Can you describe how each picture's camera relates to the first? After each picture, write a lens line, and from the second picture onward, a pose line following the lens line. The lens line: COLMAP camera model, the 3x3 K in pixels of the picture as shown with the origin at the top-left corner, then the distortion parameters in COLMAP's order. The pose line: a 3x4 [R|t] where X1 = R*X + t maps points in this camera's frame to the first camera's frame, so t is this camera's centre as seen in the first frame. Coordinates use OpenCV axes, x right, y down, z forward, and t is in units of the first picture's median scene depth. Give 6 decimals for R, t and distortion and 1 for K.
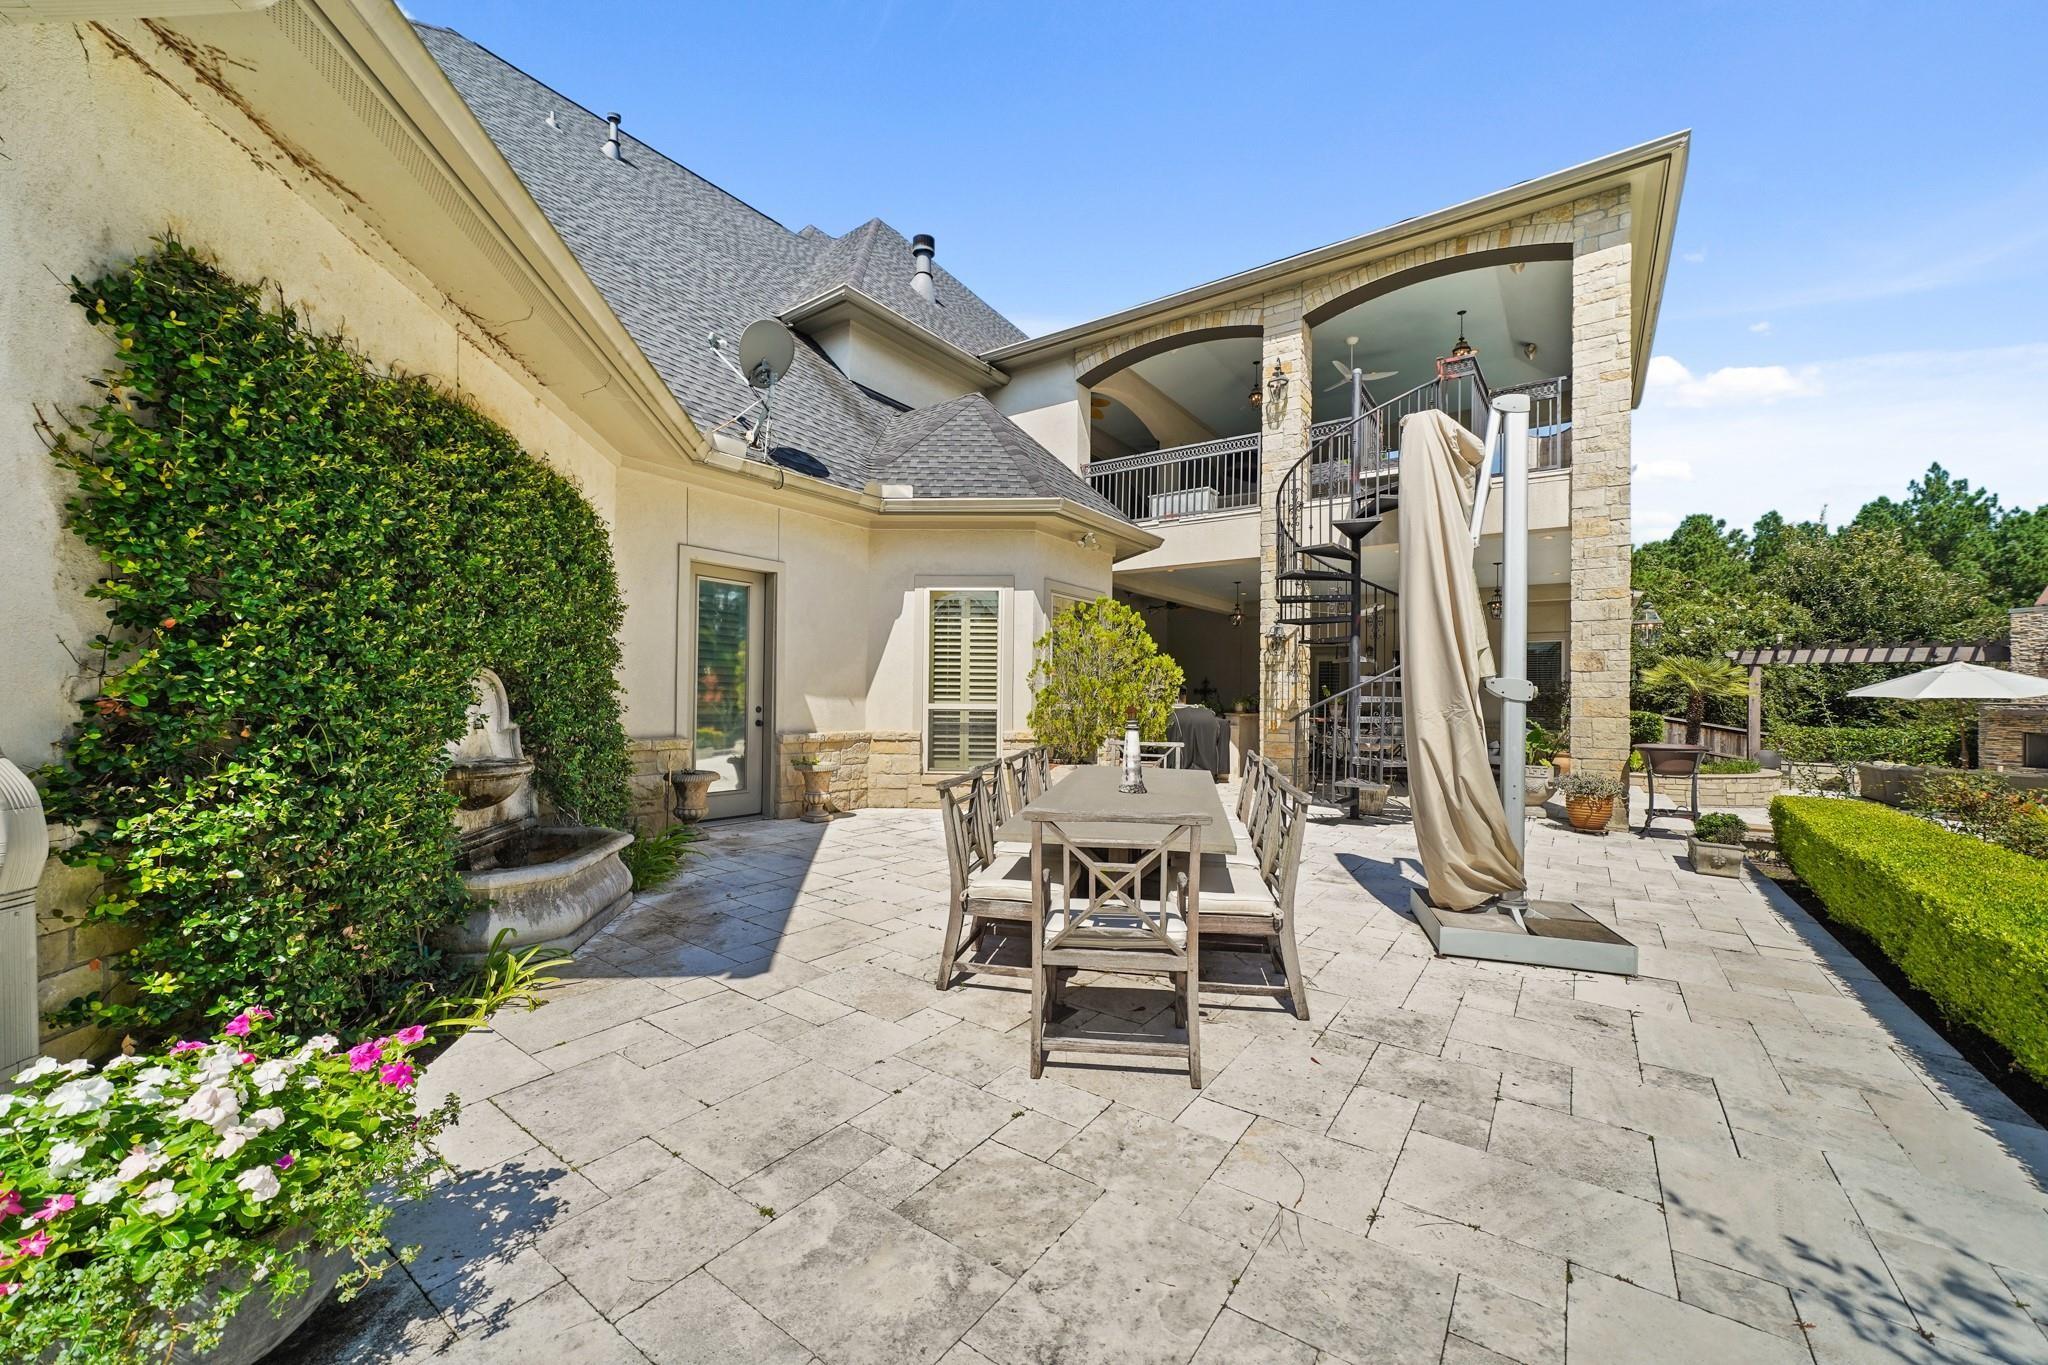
lens RADIAL K [[766.6, 0, 1024.0], [0, 766.6, 691.3], [0, 0, 1]] dist [-0.000074, -0.000014]
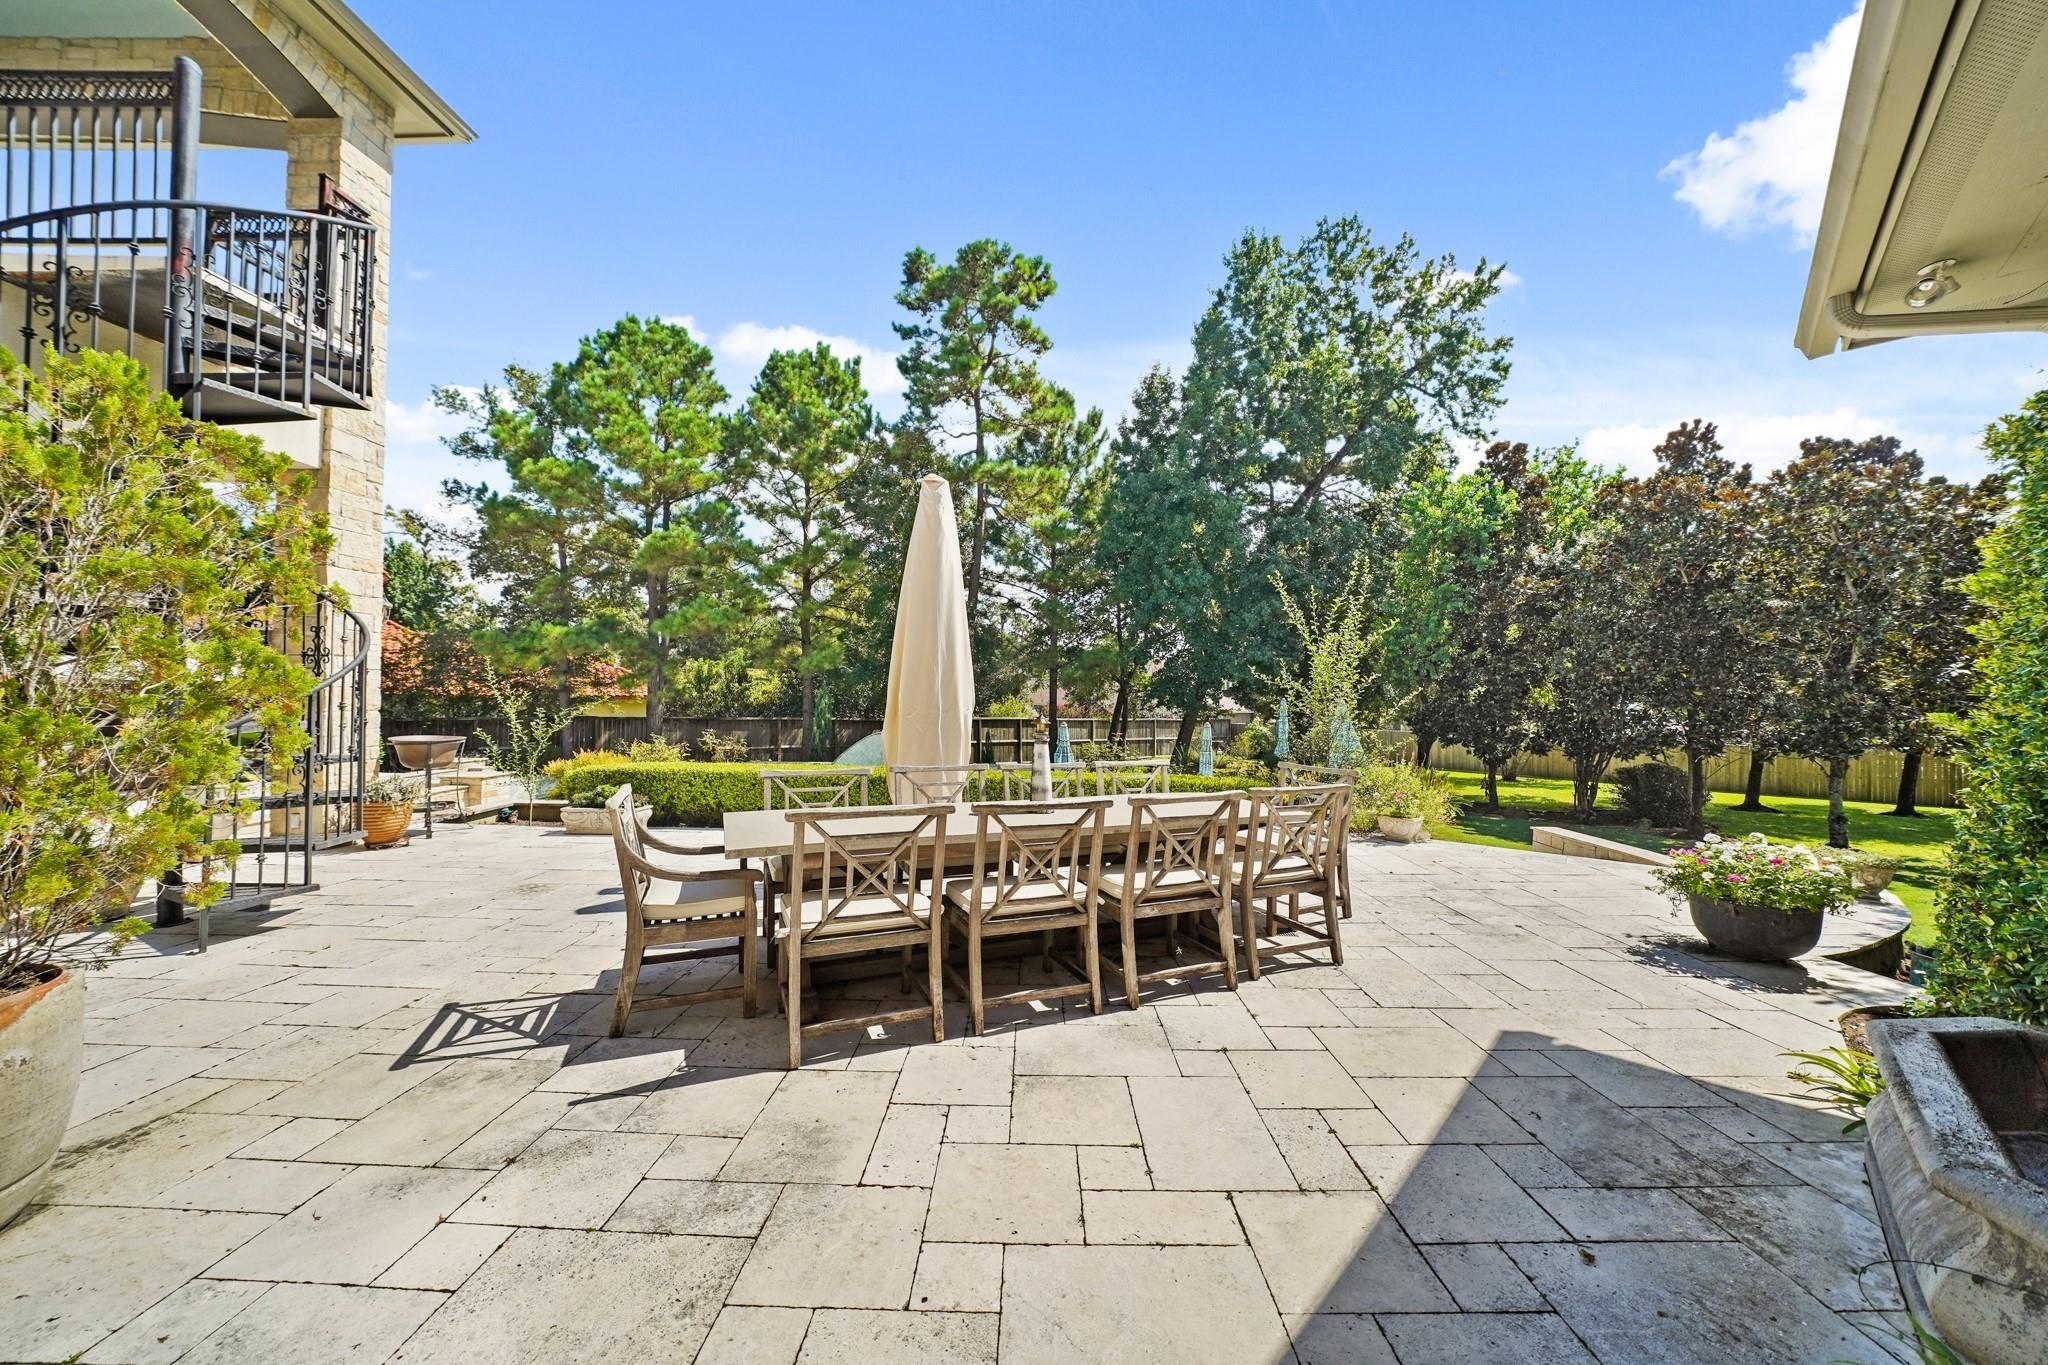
lens RADIAL K [[715.0, 0, 1021.0], [0, 715.0, 692.2], [0, 0, 1]] dist [-0.001606, 0.000032]
pose [[-0.569700, 0.005916, 0.821832, -0.694307], [-0.012740, 0.999790, -0.016028, -0.011434], [-0.821754, -0.019601, -0.569505, 1.925037]]
